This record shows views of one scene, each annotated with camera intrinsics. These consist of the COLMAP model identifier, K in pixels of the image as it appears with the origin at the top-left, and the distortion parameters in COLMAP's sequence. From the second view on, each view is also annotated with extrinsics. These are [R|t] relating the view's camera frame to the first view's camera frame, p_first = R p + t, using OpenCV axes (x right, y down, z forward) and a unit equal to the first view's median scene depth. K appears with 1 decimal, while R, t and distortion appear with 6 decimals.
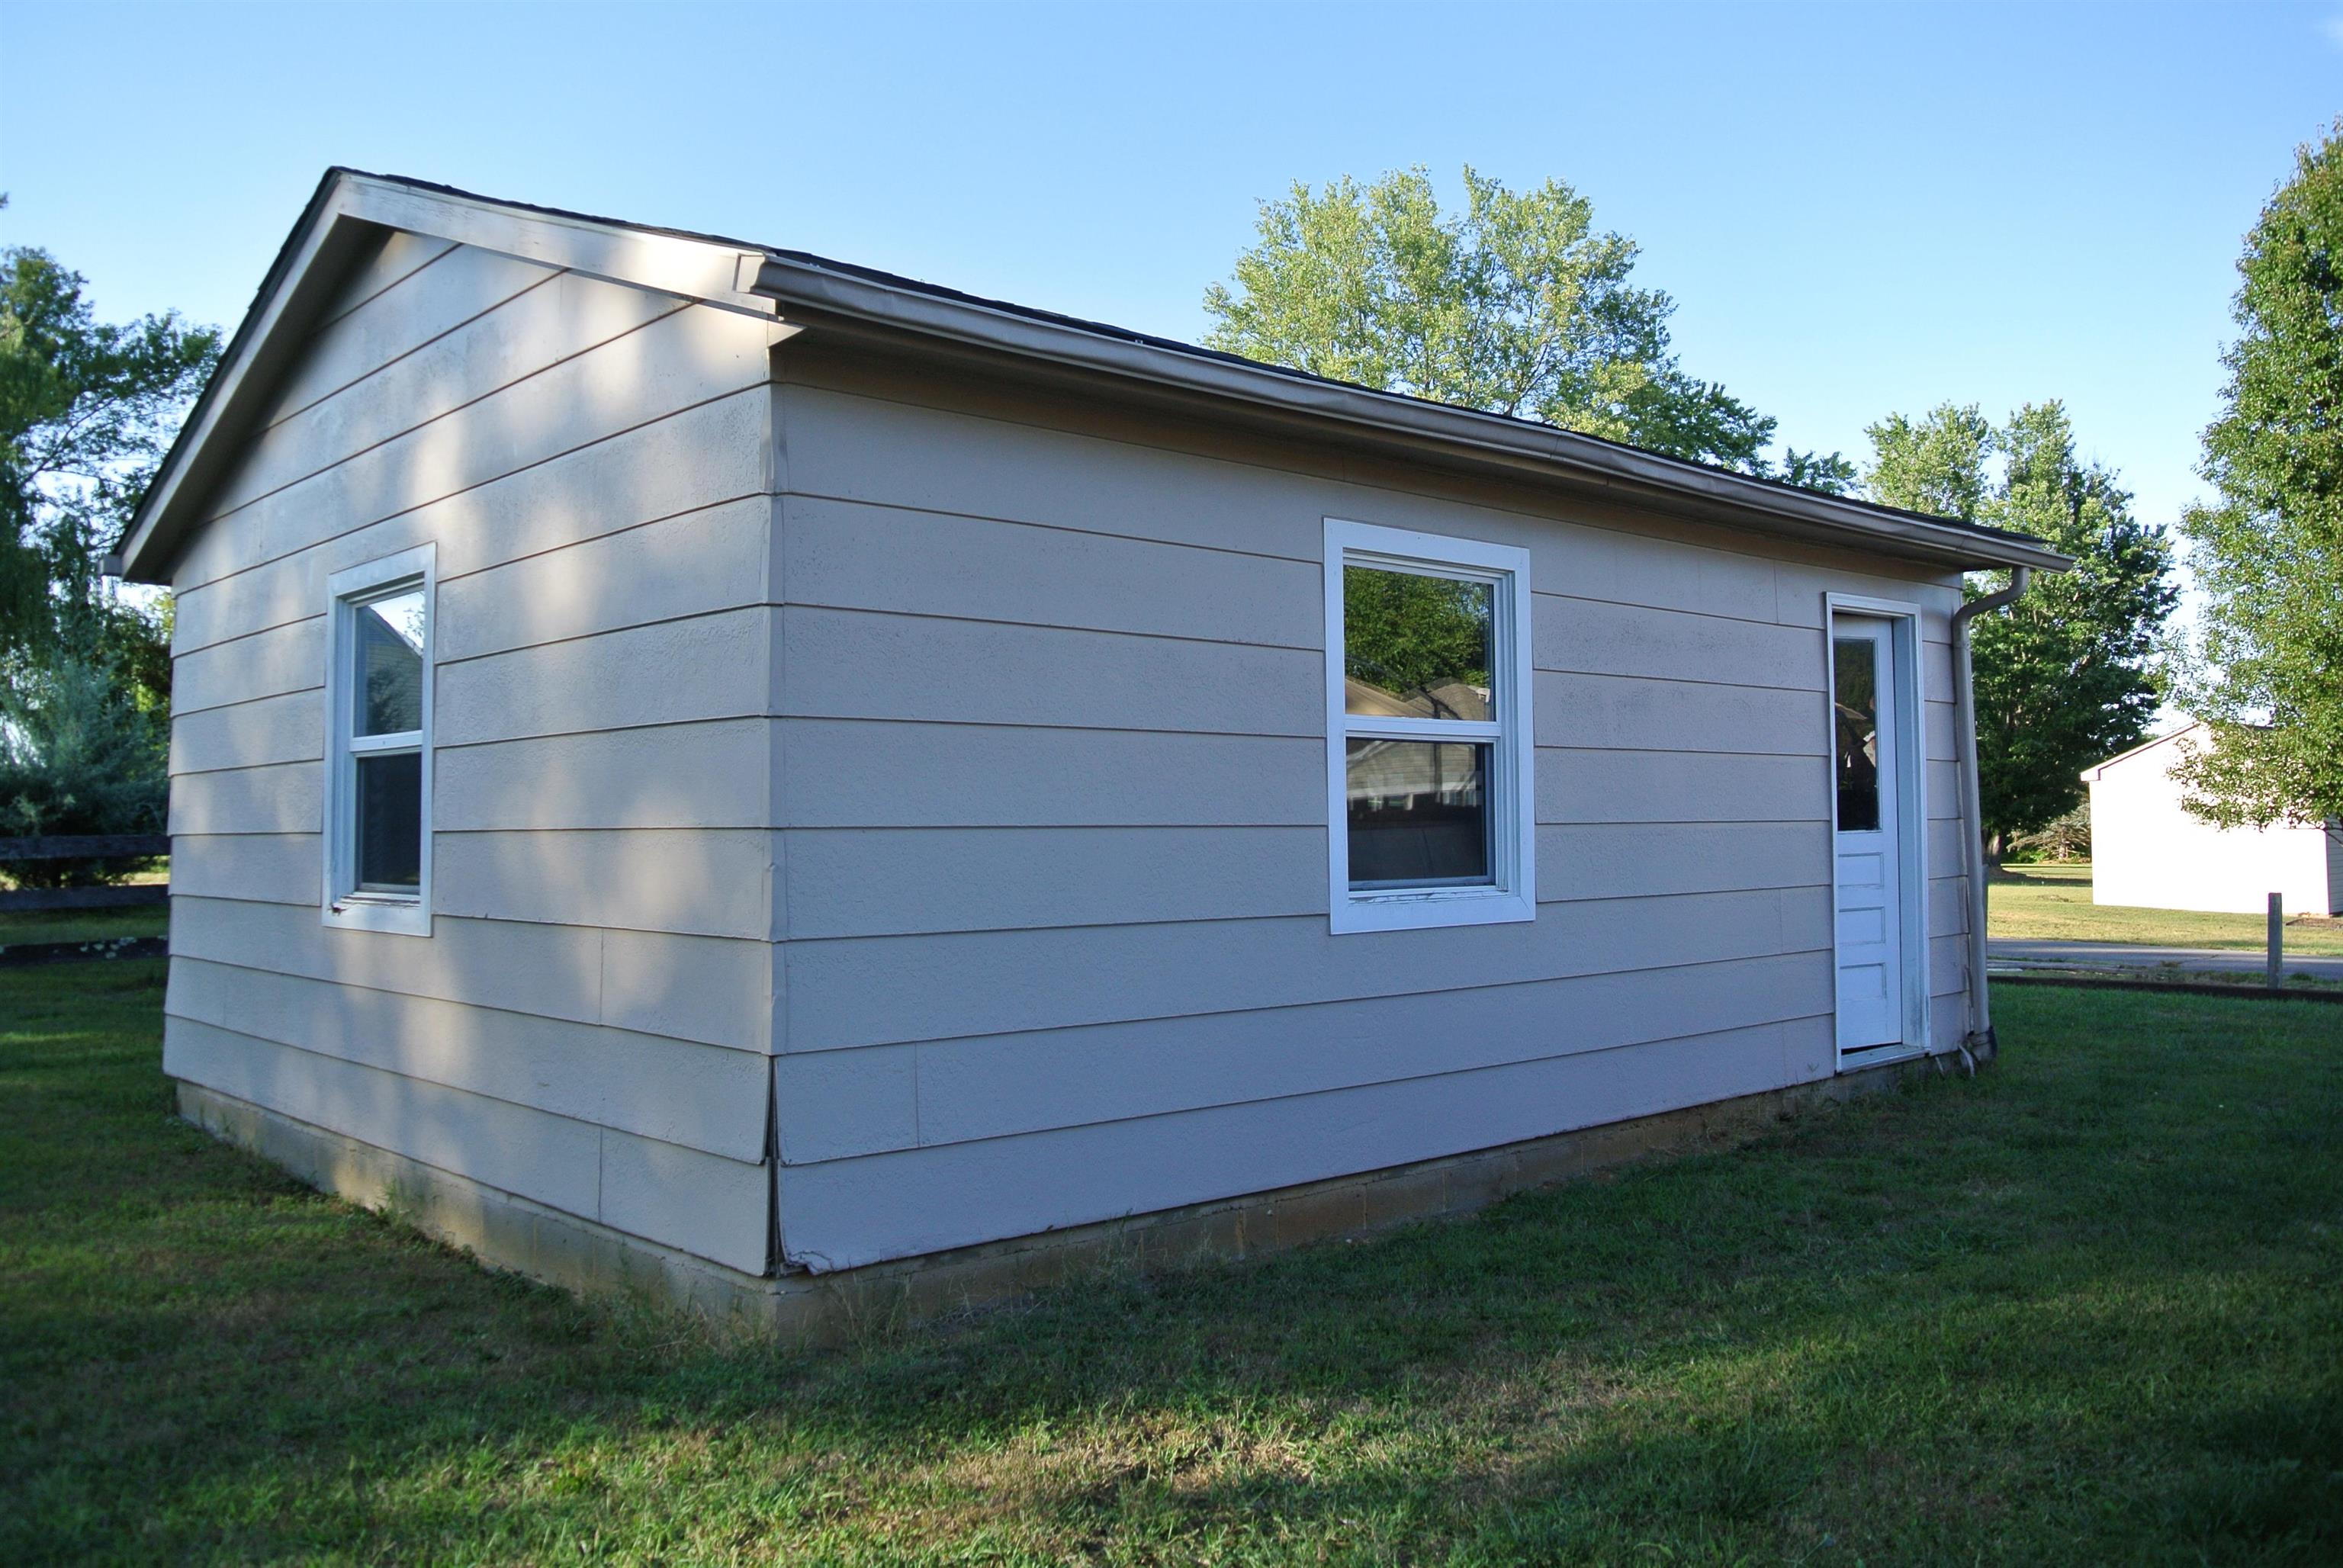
lens RADIAL K [[1863.5, 0, 1173.8], [0, 1863.5, 784.0], [0, 0, 1]] dist [-0.000462, 0.000423]
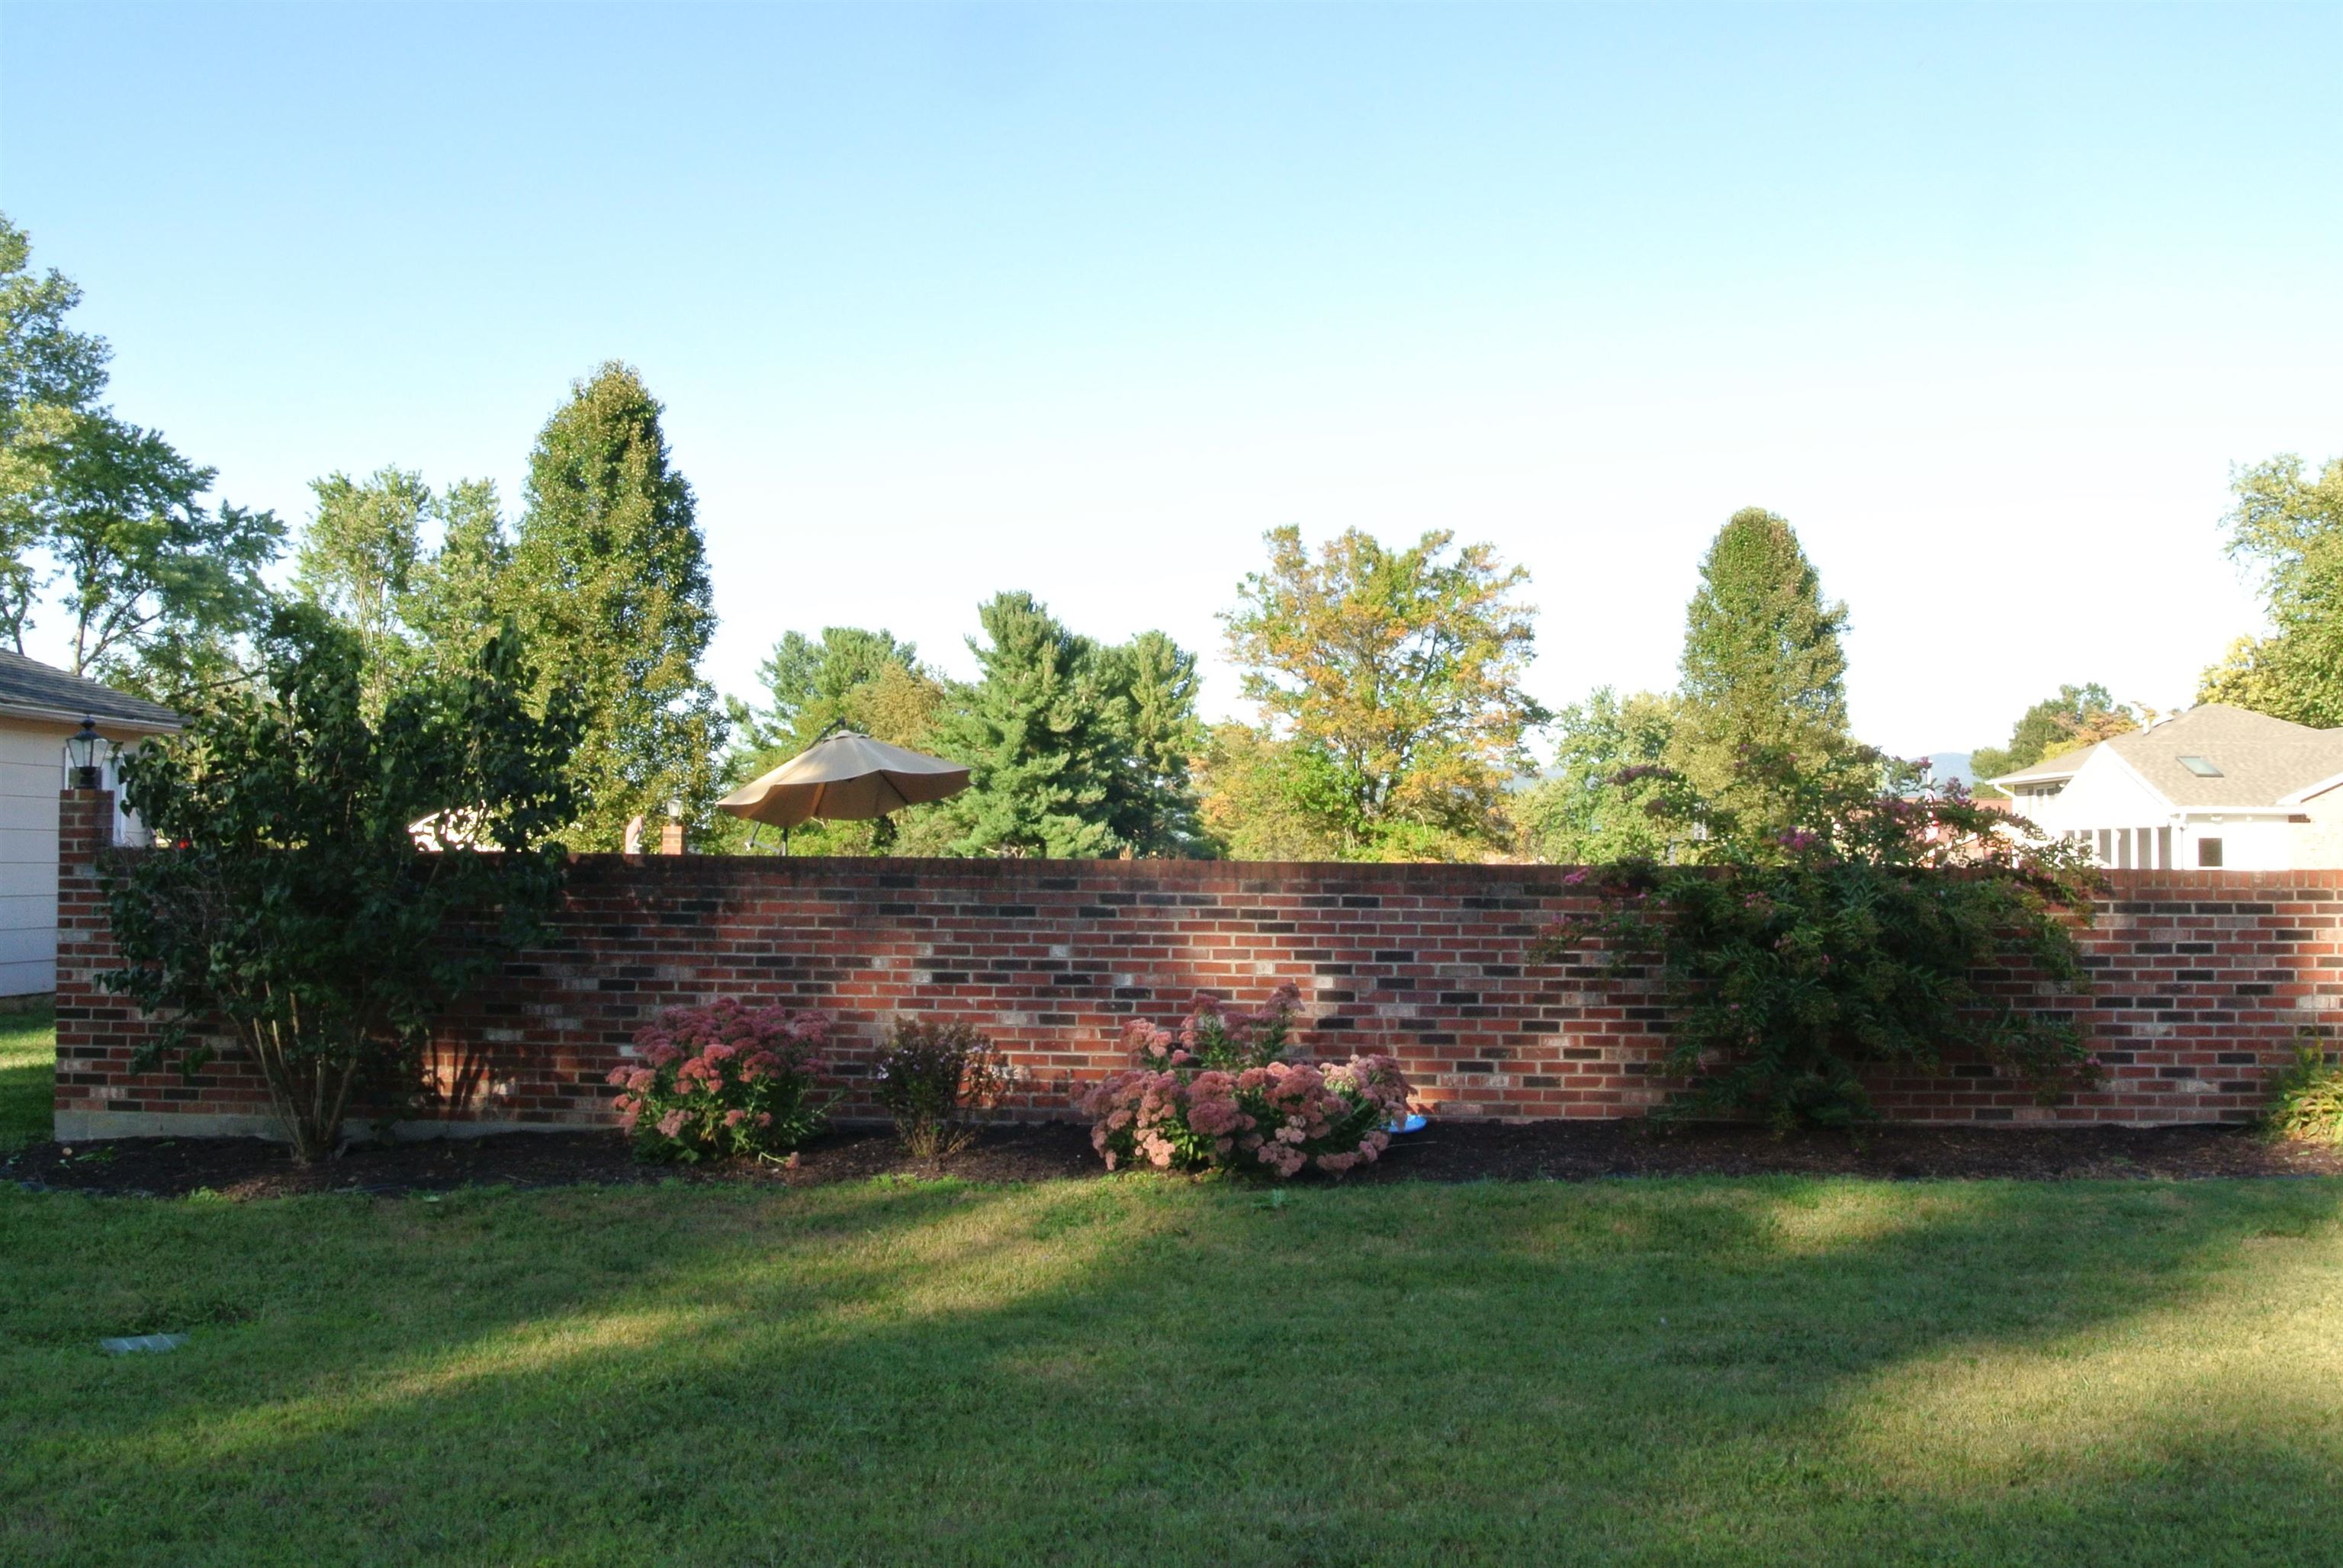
lens RADIAL K [[2040.1, 0, 1170.7], [0, 2040.1, 784.1], [0, 0, 1]] dist [-0.057179, 0.007342]
pose [[0.737268, 0.047127, 0.673954, -0.030334], [-0.036020, 0.998887, -0.030445, -0.006032], [-0.674639, -0.001830, 0.738145, -0.184535]]
